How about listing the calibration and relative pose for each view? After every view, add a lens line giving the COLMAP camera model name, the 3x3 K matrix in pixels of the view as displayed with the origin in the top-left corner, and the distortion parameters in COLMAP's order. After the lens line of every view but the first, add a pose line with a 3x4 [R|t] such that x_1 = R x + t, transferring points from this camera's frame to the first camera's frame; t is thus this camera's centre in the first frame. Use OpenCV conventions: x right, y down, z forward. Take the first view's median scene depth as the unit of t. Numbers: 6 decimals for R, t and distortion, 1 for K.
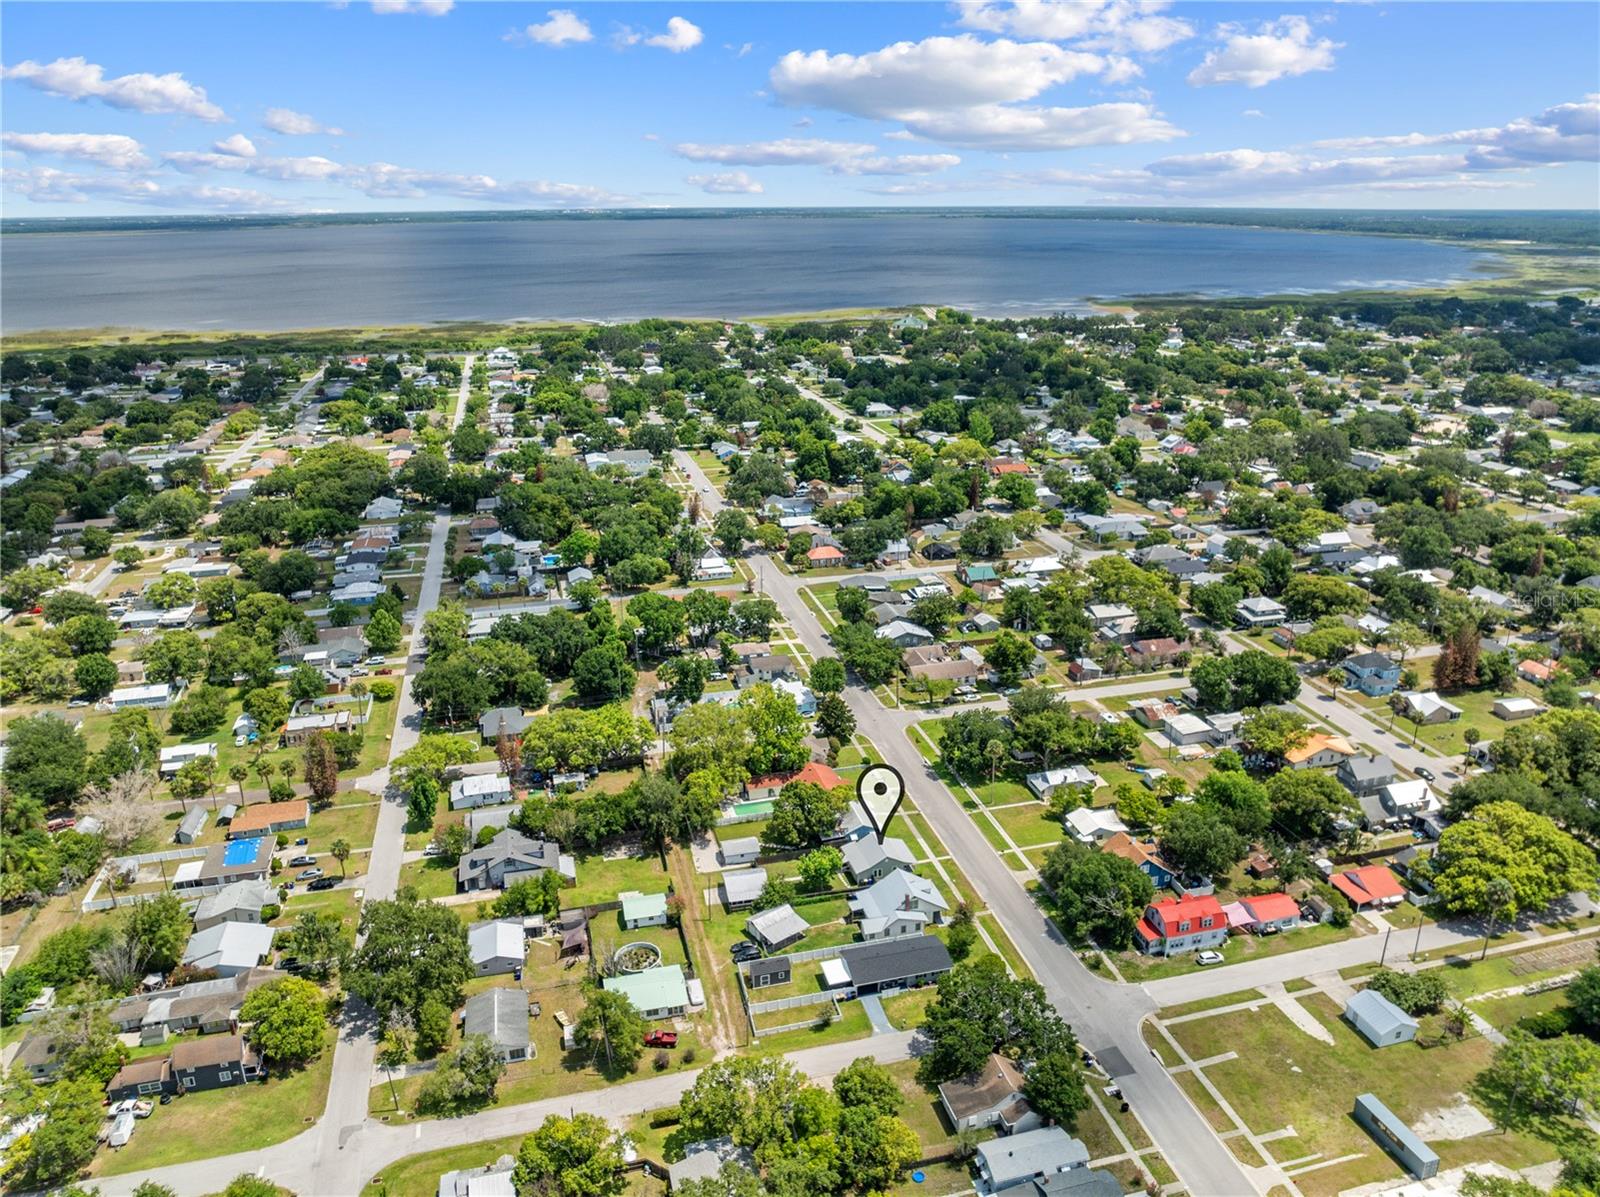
lens RADIAL K [[1126.7, 0, 803.4], [0, 1126.7, 597.6], [0, 0, 1]] dist [-0.031162, -0.007030]
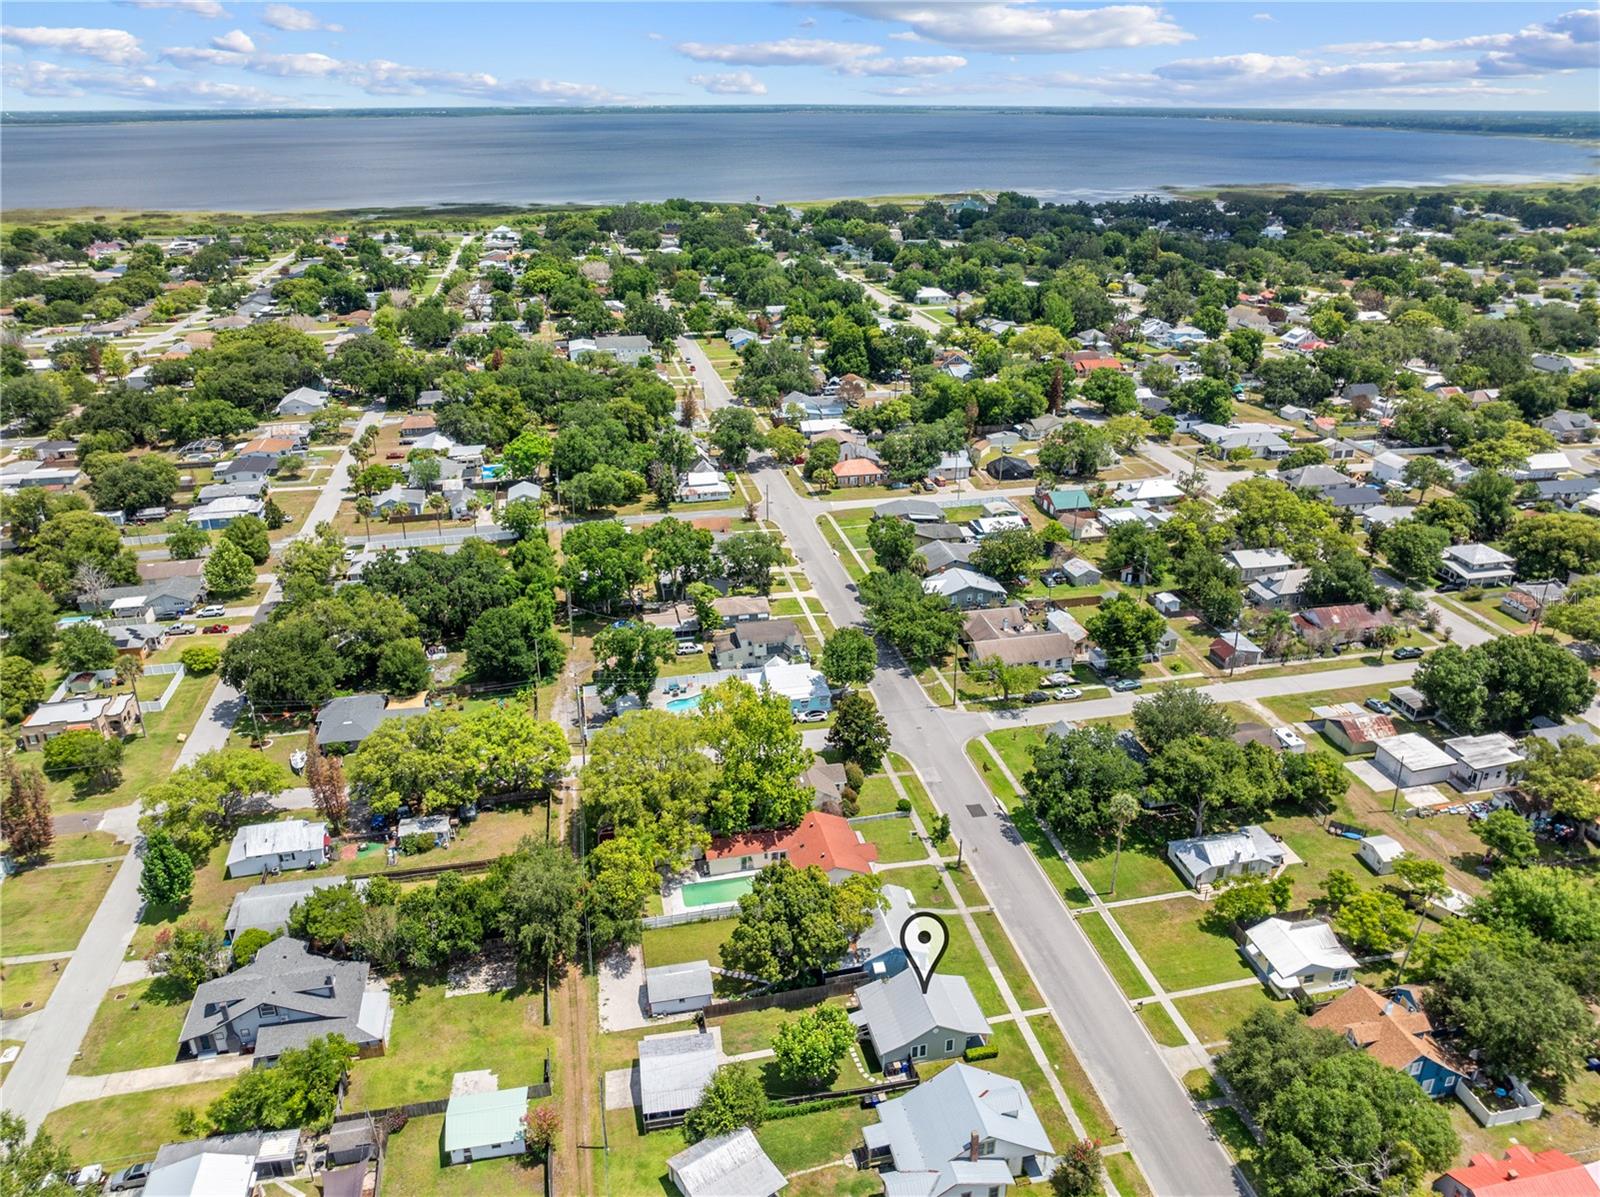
lens RADIAL K [[1126.7, 0, 803.4], [0, 1126.7, 597.6], [0, 0, 1]] dist [-0.031162, -0.007030]
pose [[0.999069, 0.021793, -0.037242, 0.015766], [-0.018873, 0.996849, 0.077041, -0.012632], [0.038803, -0.076267, 0.996332, 0.295567]]
